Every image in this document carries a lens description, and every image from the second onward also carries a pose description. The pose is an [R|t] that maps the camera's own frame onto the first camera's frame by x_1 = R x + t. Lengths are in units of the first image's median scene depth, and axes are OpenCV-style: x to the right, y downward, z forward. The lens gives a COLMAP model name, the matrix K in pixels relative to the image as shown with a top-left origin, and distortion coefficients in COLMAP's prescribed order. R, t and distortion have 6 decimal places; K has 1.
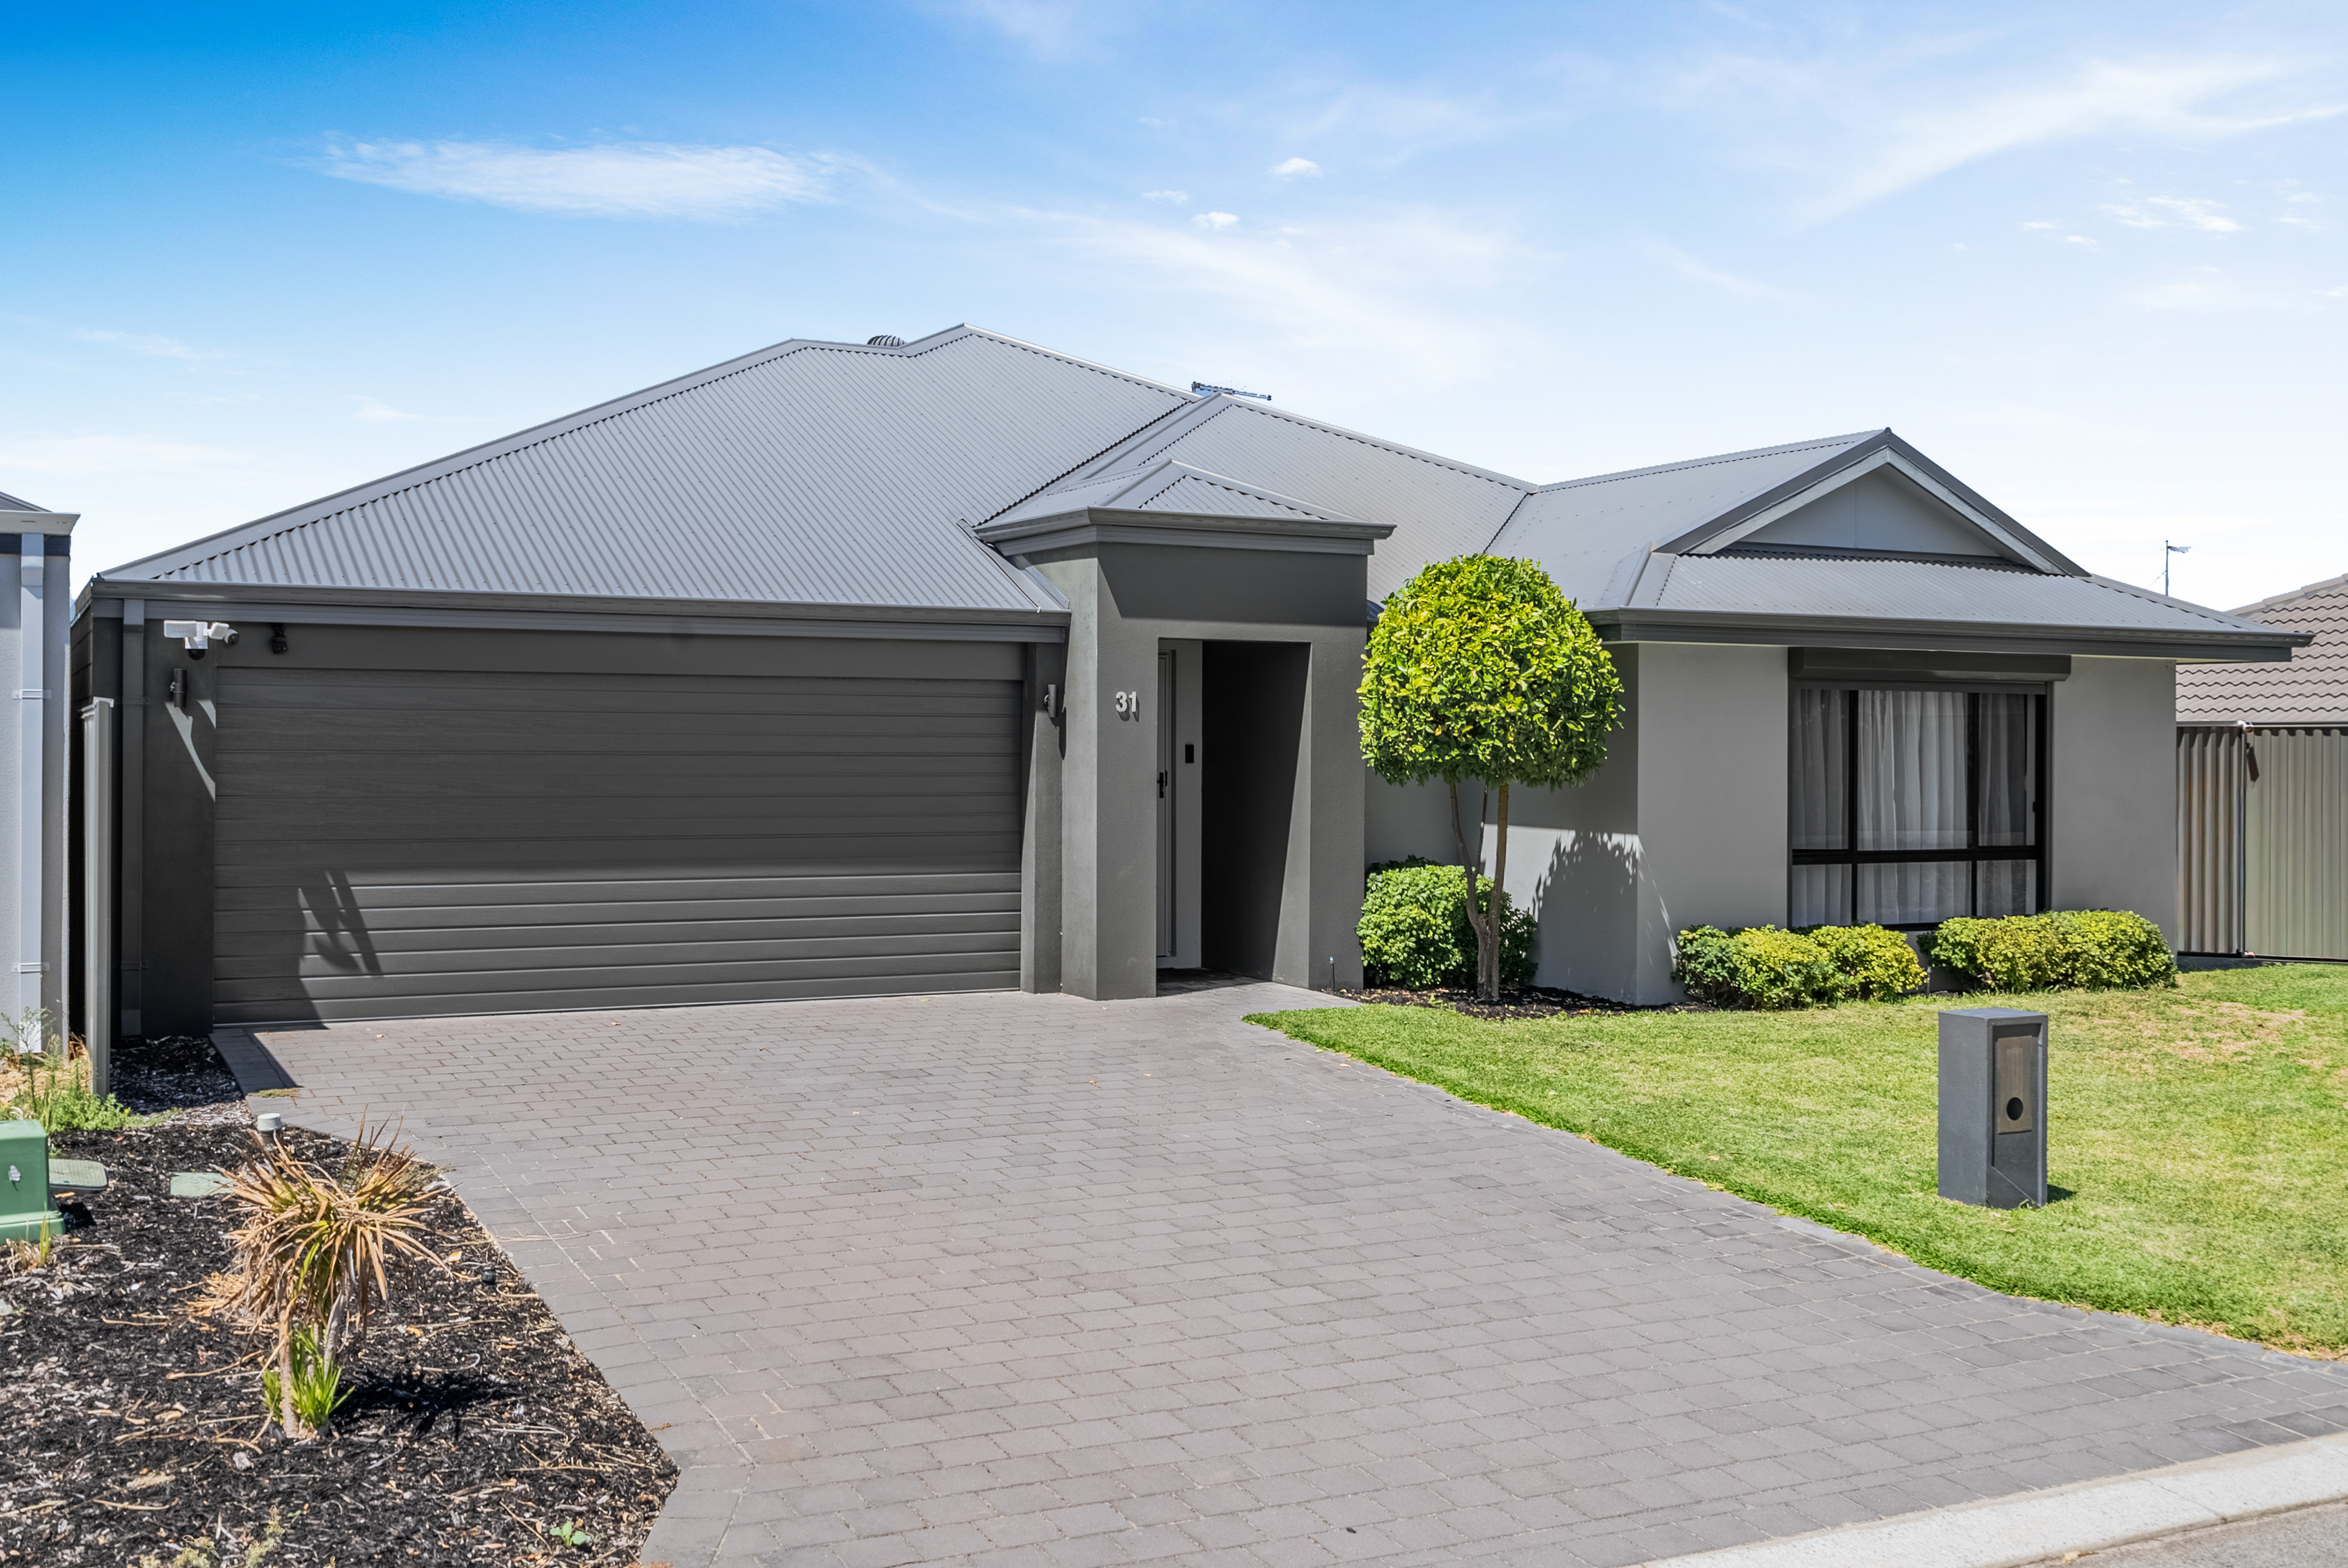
lens RADIAL K [[2313.8, 0, 1175.8], [0, 2313.8, 770.4], [0, 0, 1]] dist [0.017380, 0.000000]
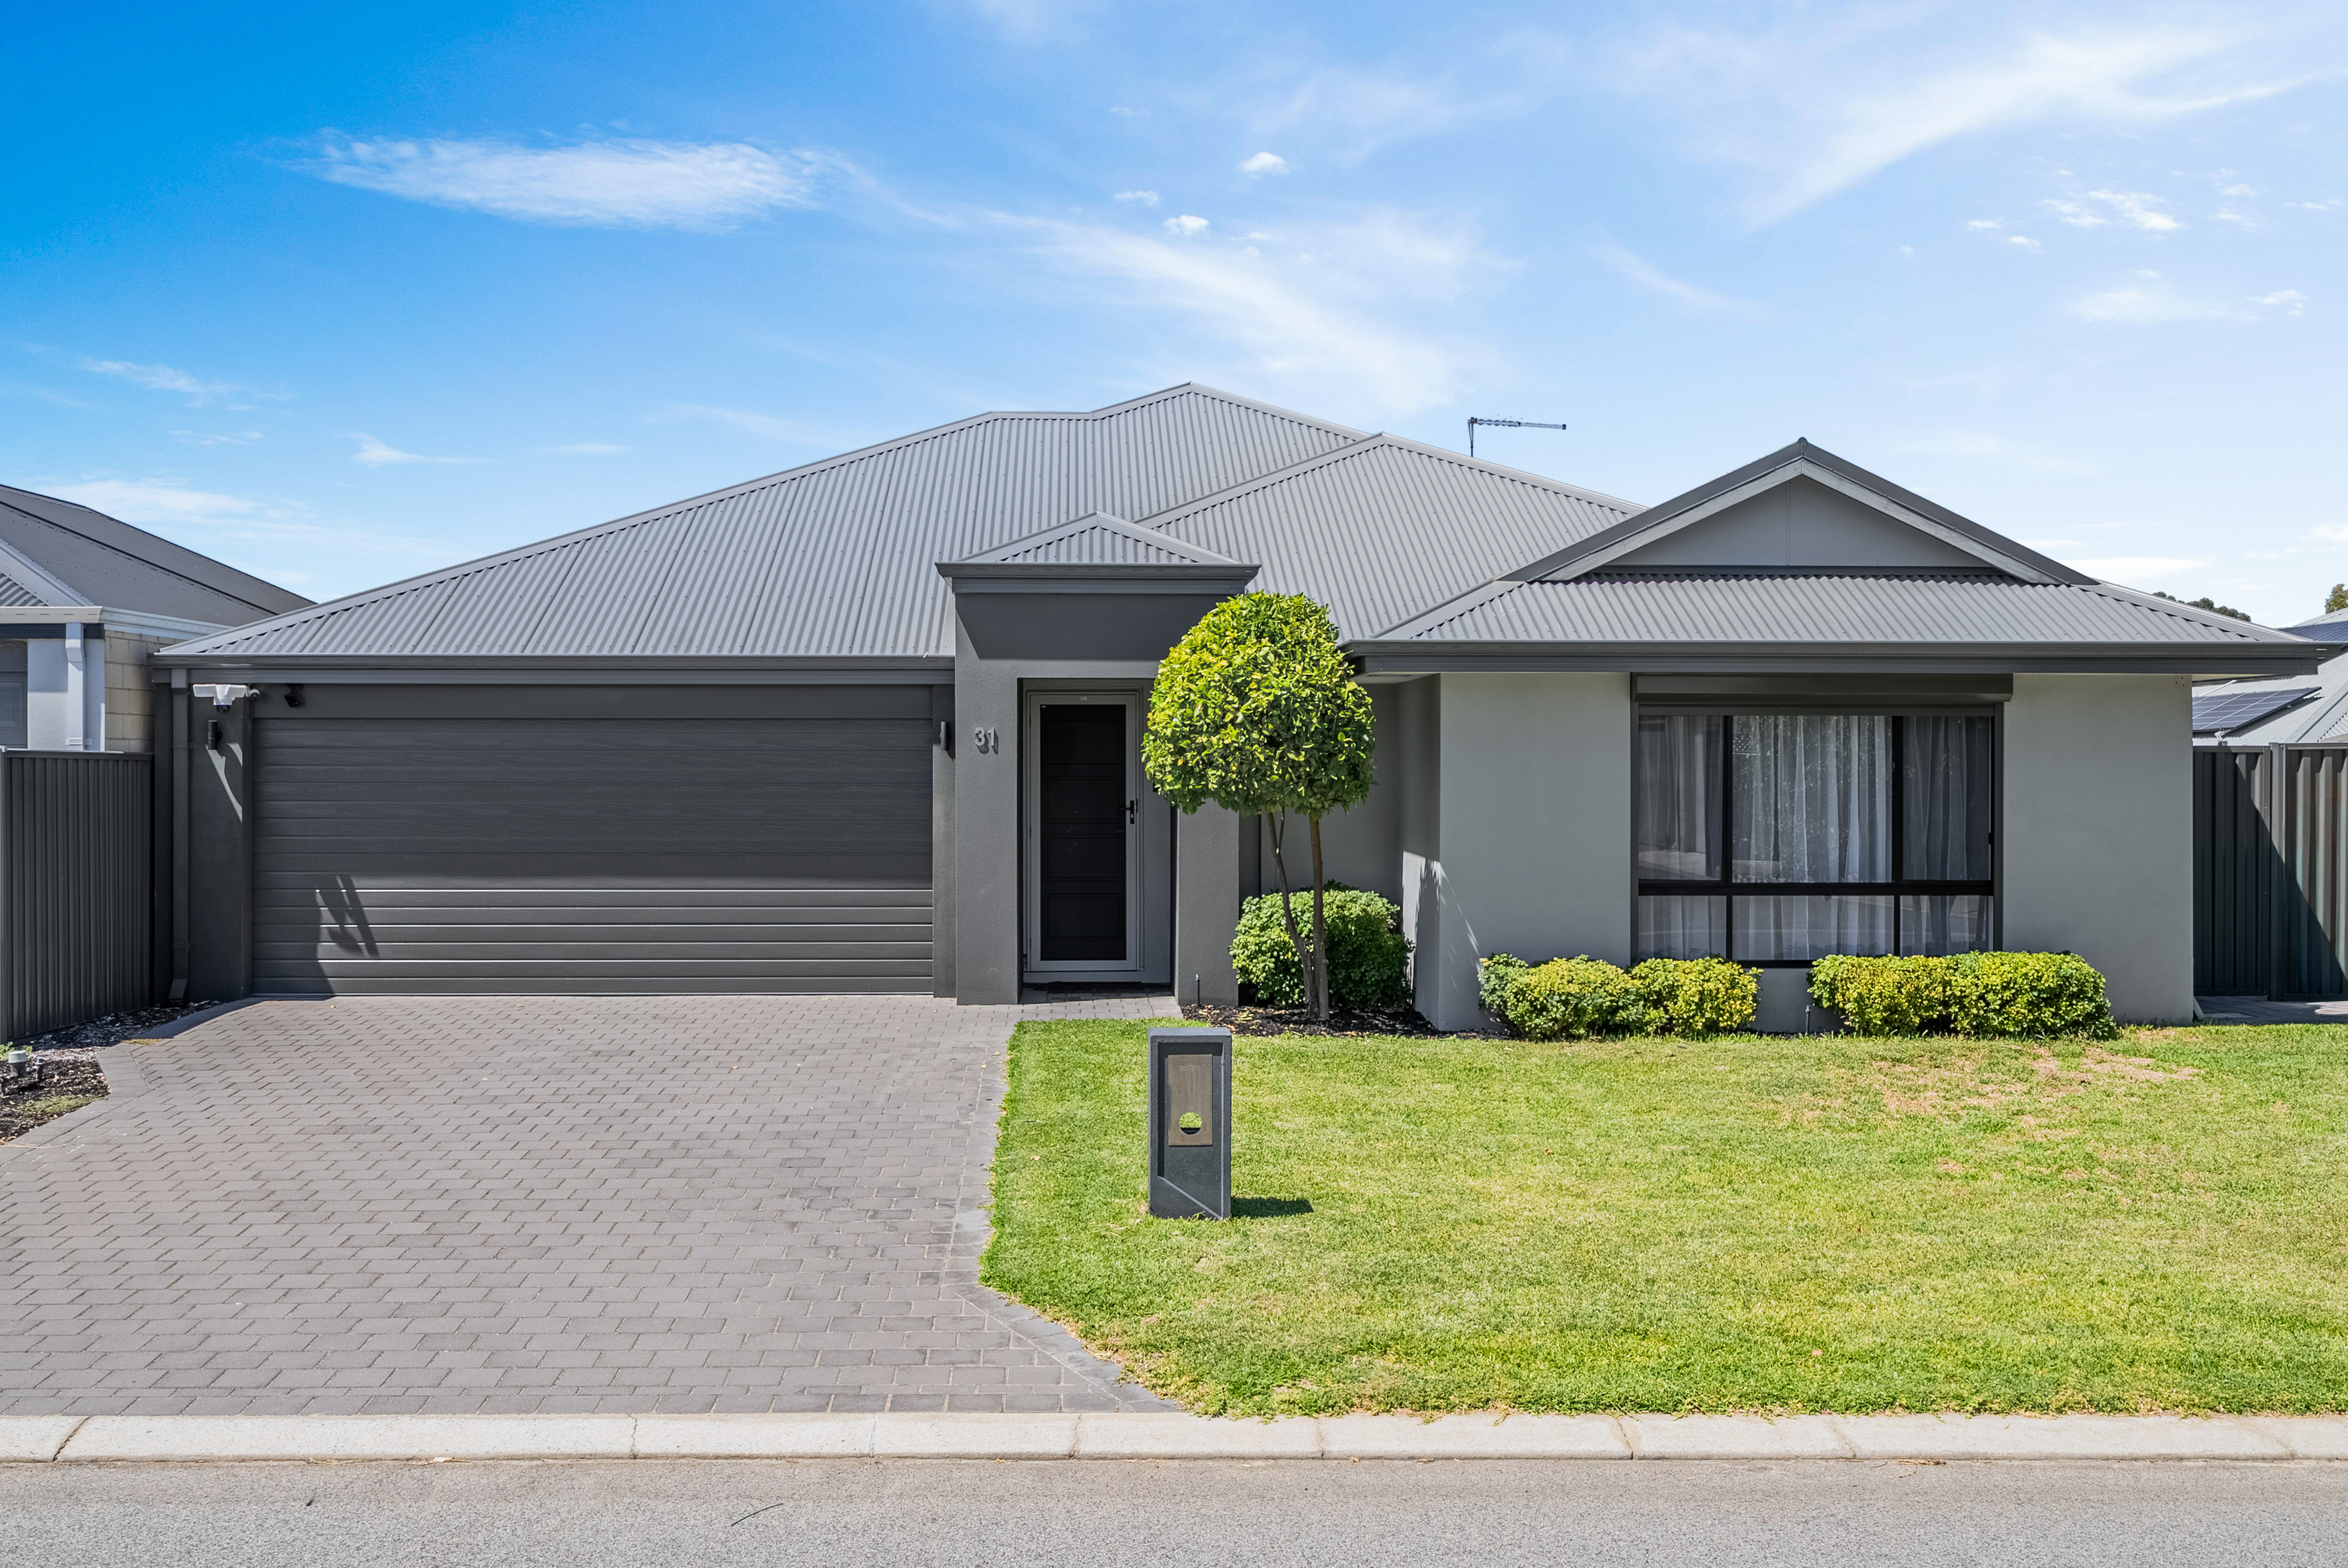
lens RADIAL K [[2313.8, 0, 1182.7], [0, 2313.8, 796.8], [0, 0, 1]] dist [0.017380, 0.000000]
pose [[0.904187, 0.000692, -0.427136, 0.513056], [-0.000475, 1.000000, 0.000615, -0.001295], [0.427137, -0.000353, 0.904187, 0.036373]]
